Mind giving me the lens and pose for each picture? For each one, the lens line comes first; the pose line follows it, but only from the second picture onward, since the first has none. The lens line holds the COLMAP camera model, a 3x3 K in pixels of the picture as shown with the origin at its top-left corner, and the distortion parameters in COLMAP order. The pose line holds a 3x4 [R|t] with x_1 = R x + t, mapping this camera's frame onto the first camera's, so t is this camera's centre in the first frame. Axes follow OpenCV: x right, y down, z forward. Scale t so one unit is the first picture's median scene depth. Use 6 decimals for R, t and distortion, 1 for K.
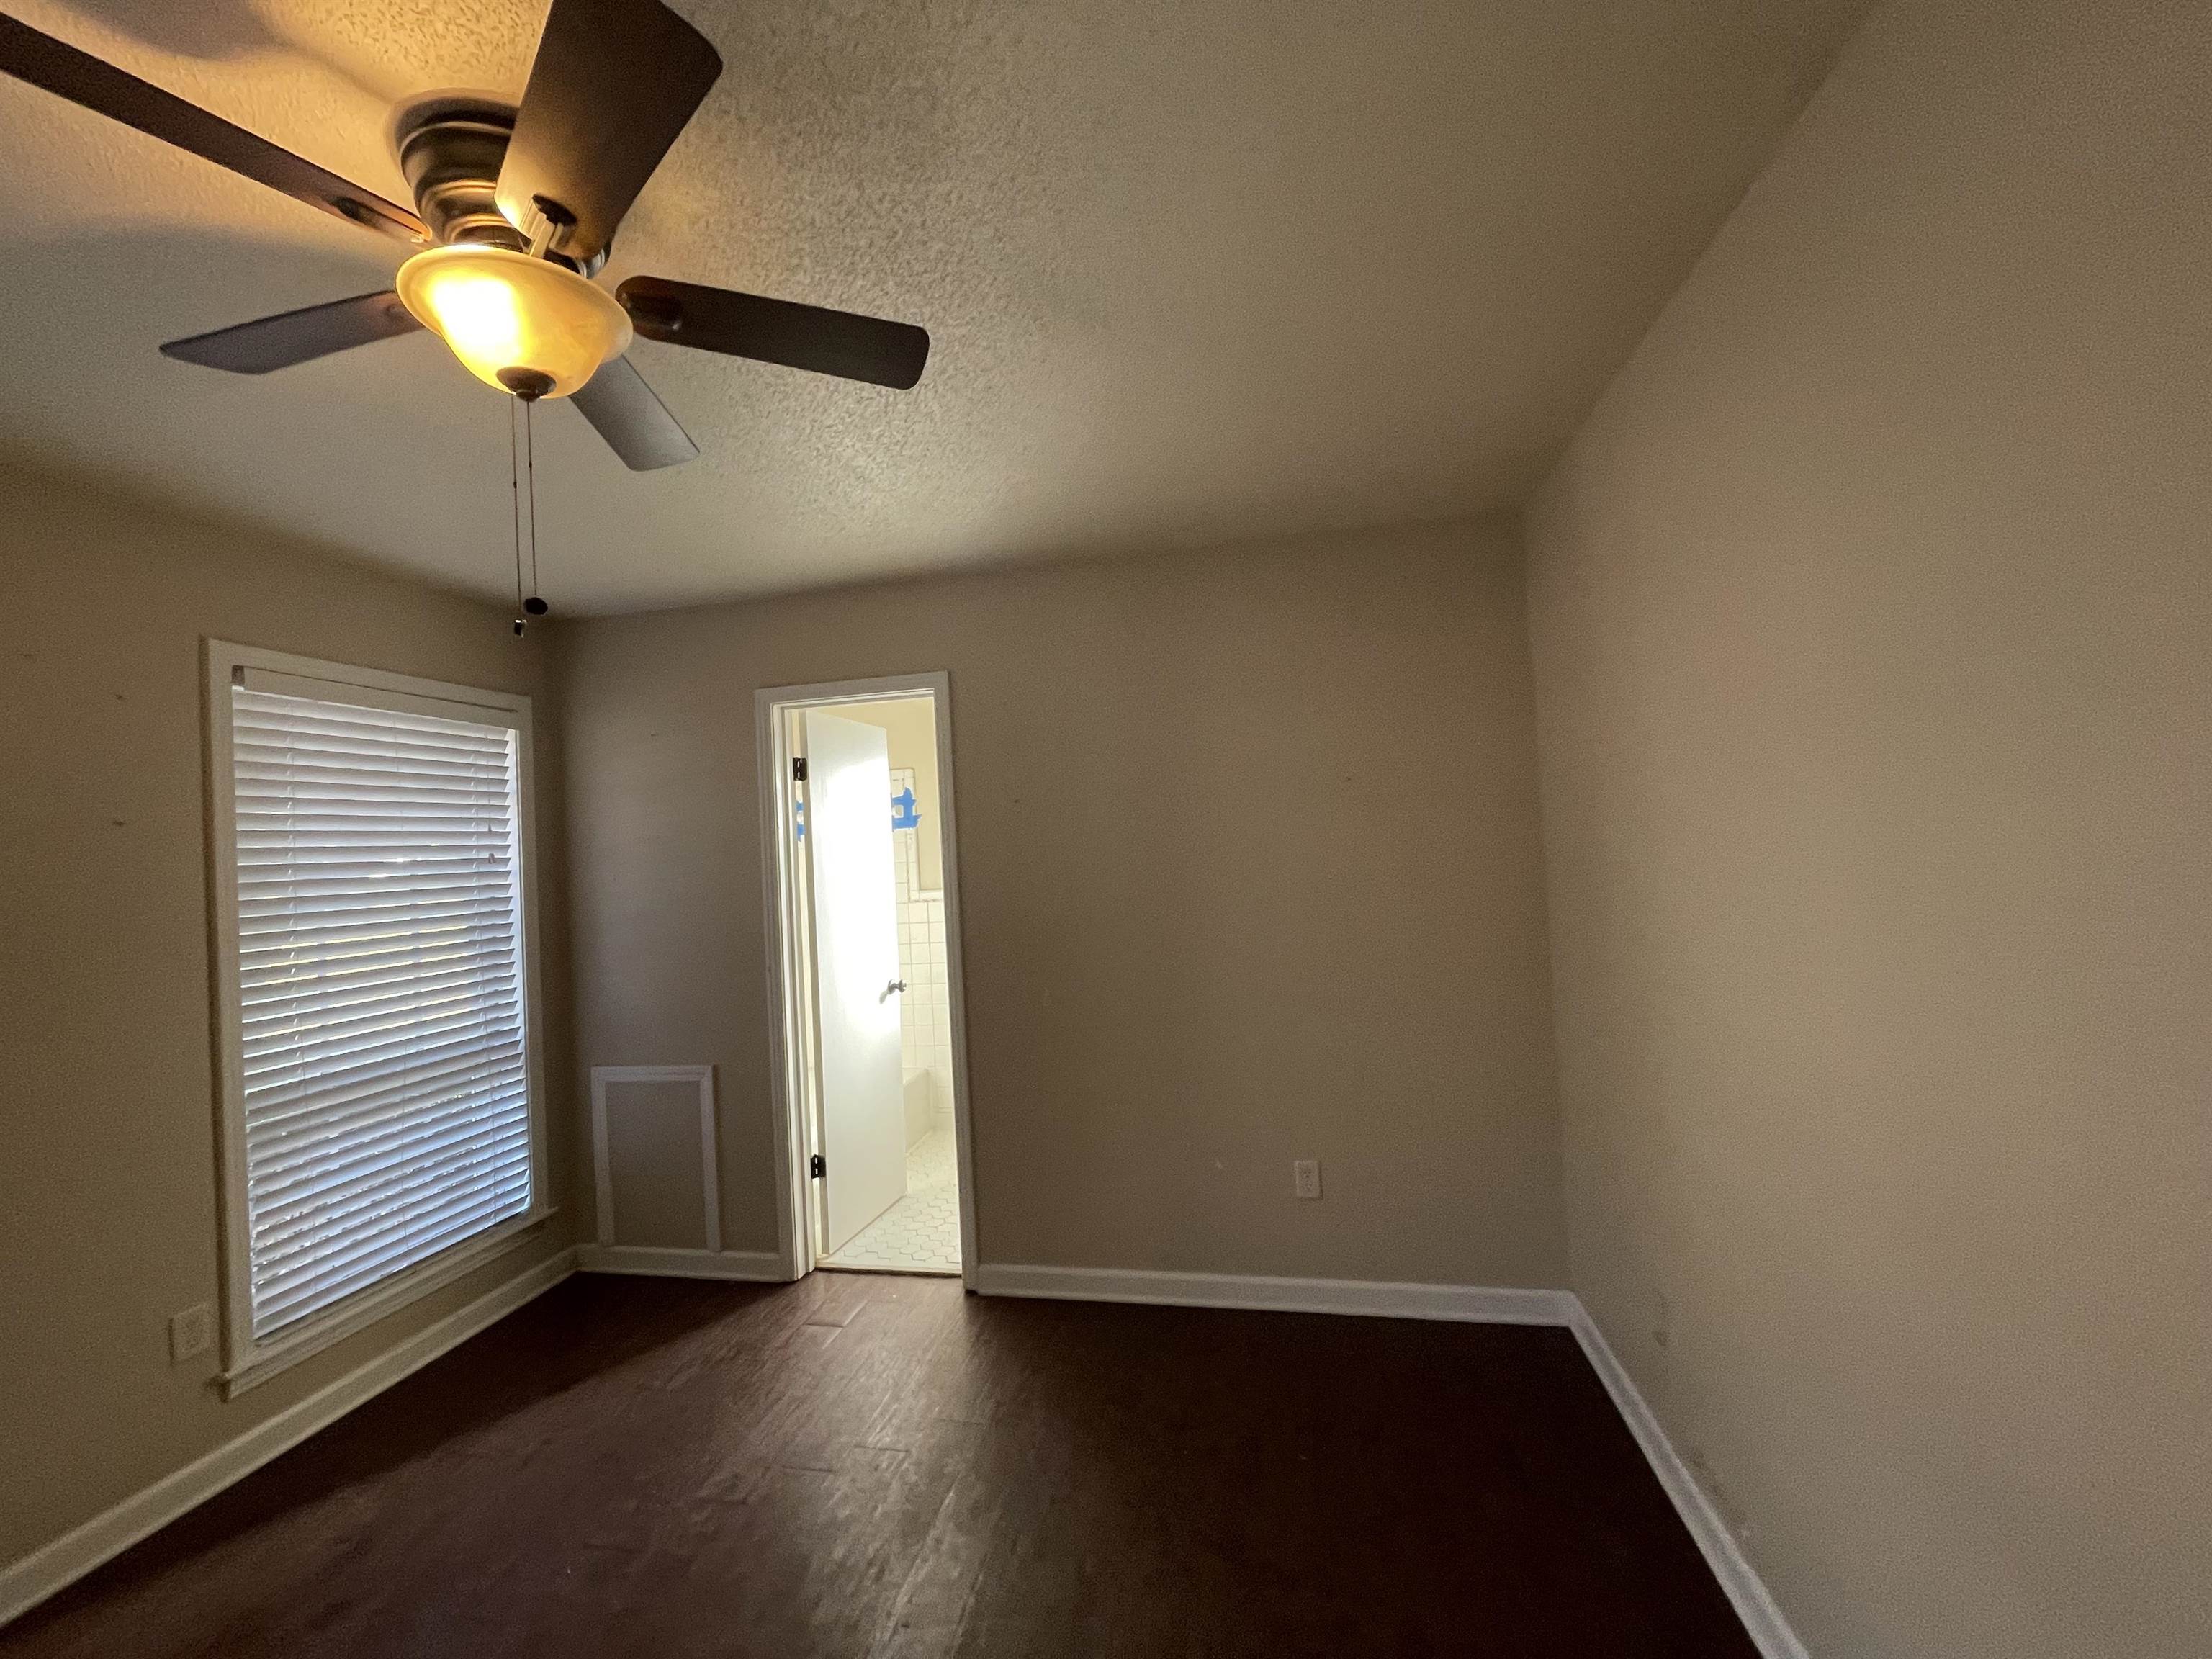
lens RADIAL K [[902.9, 0, 1106.0], [0, 902.9, 829.5], [0, 0, 1]] dist [-0.000708, -0.000290]
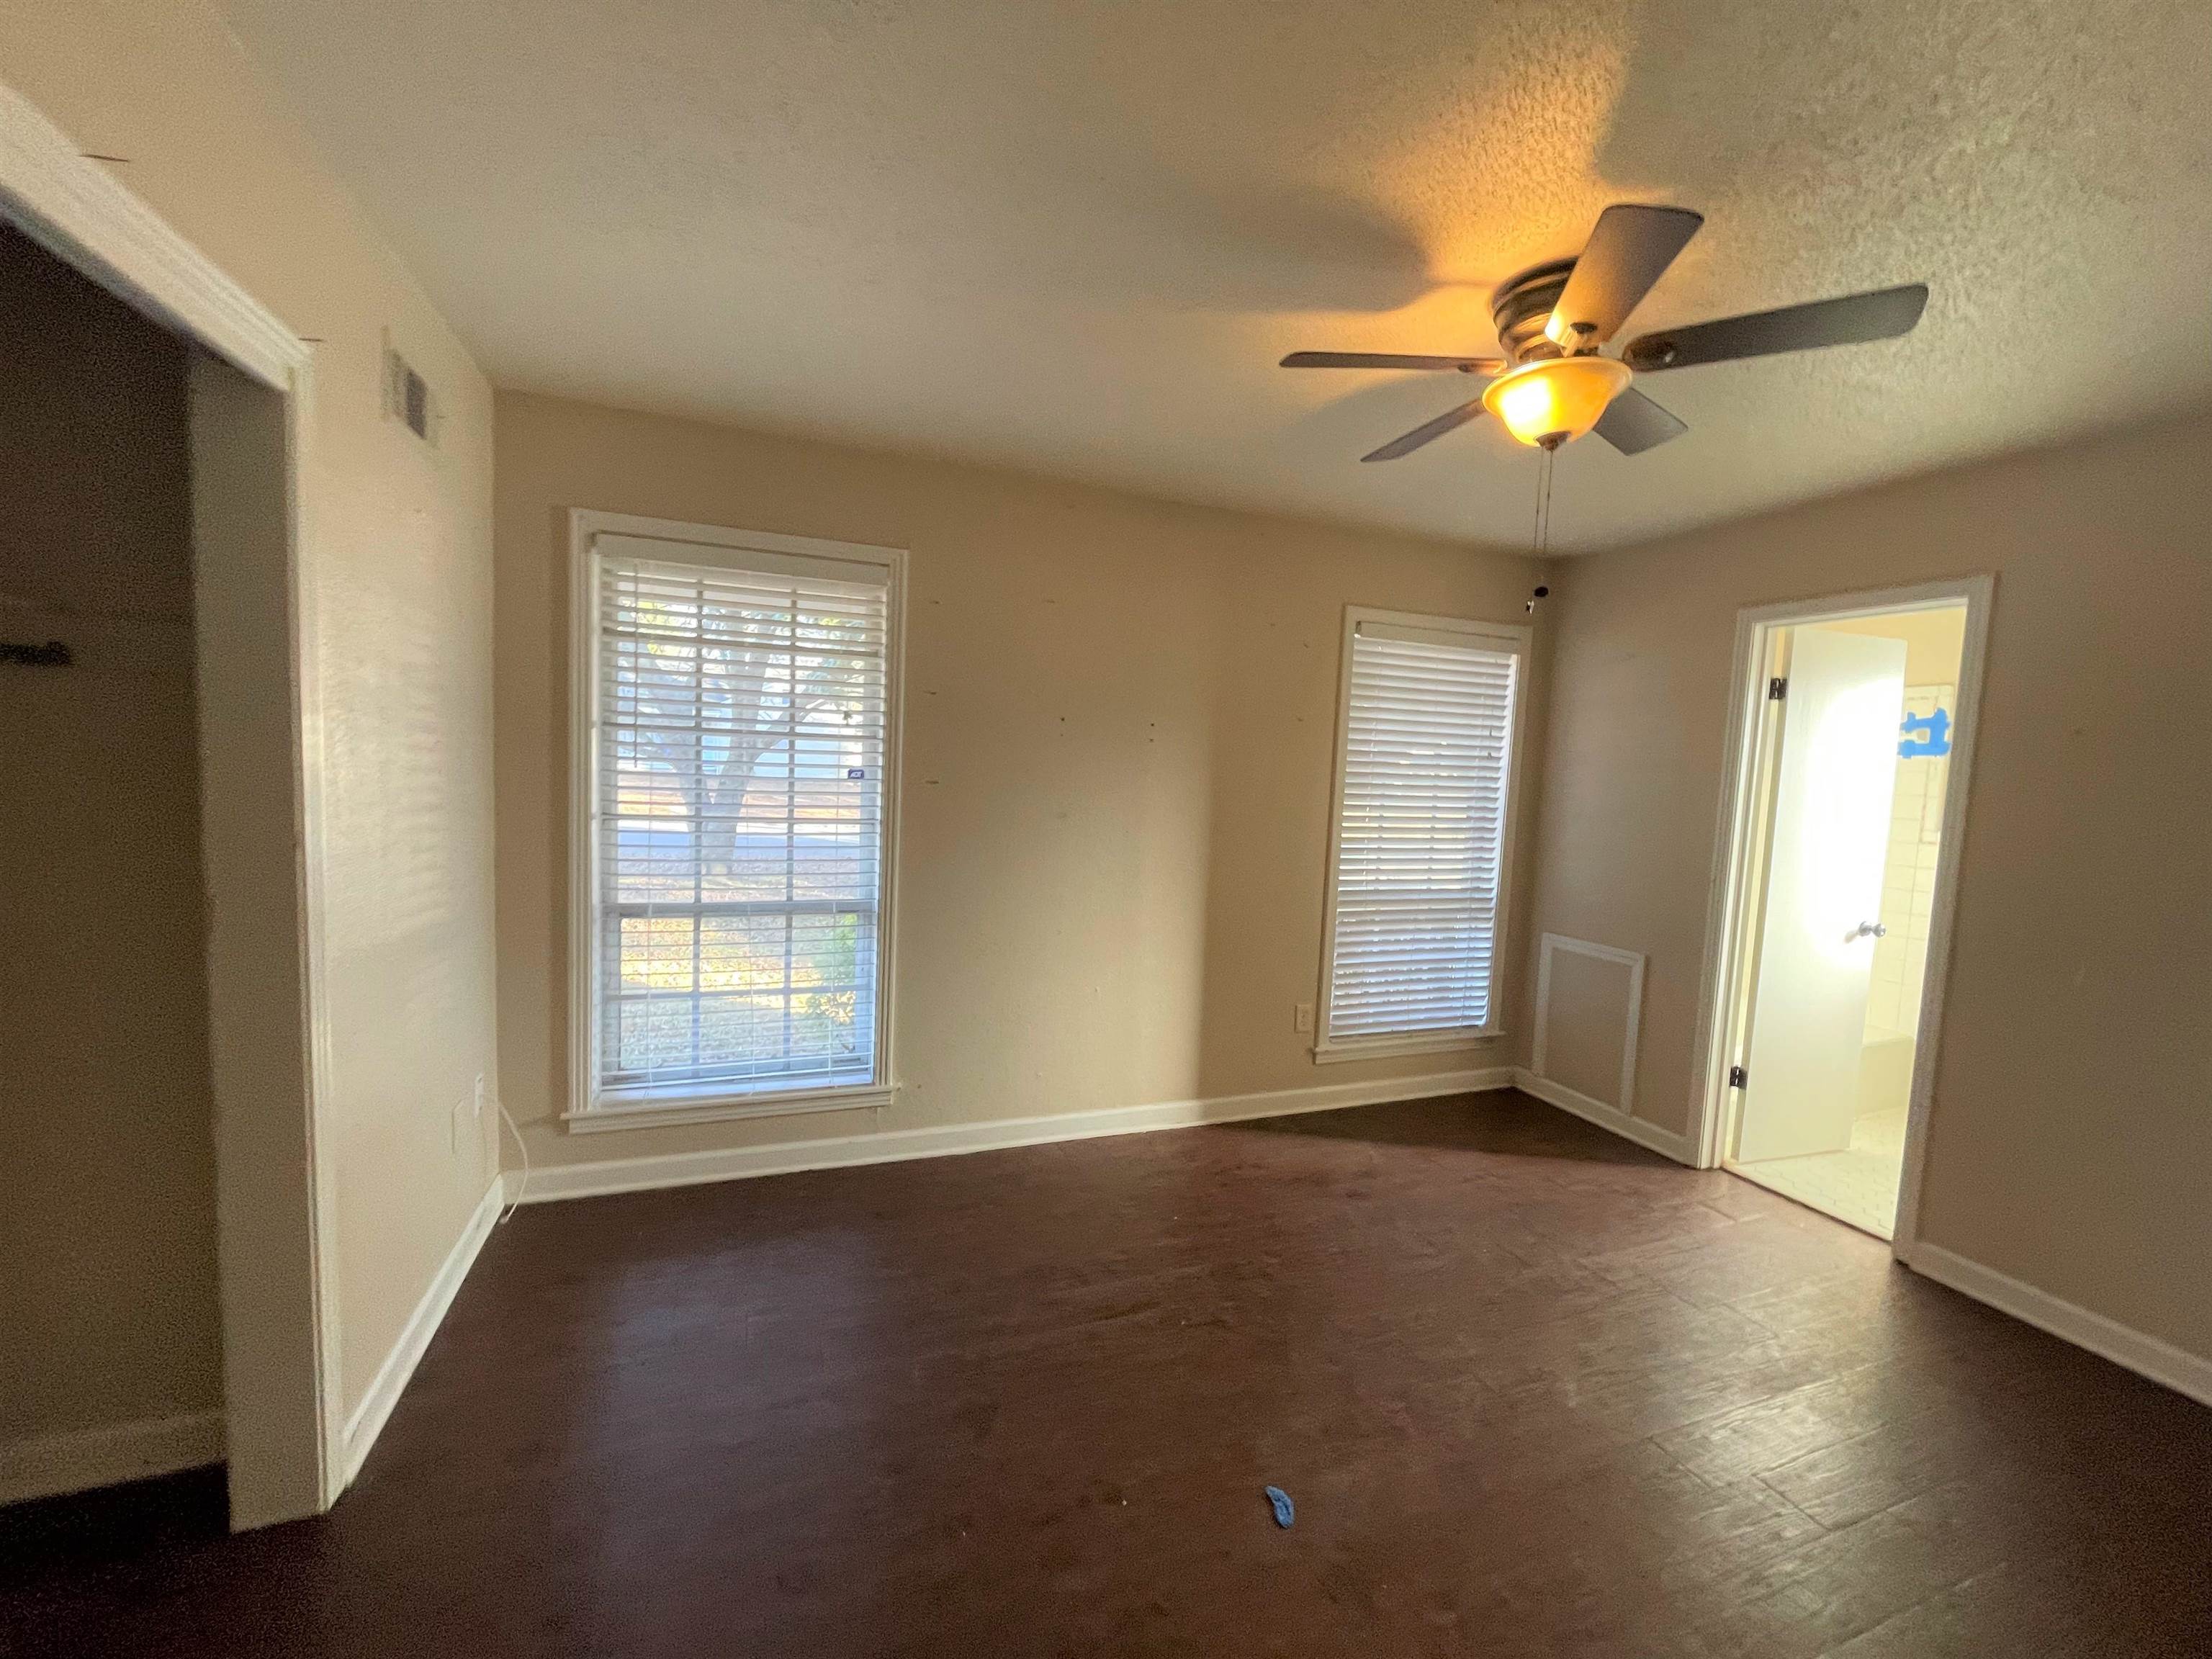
lens RADIAL K [[895.1, 0, 1103.9], [0, 895.1, 831.7], [0, 0, 1]] dist [0.000293, -0.000189]
pose [[0.539685, 0.141940, -0.829815, 0.108225], [-0.054165, 0.989496, 0.134026, -0.003337], [0.840123, -0.027385, 0.541704, -0.172178]]
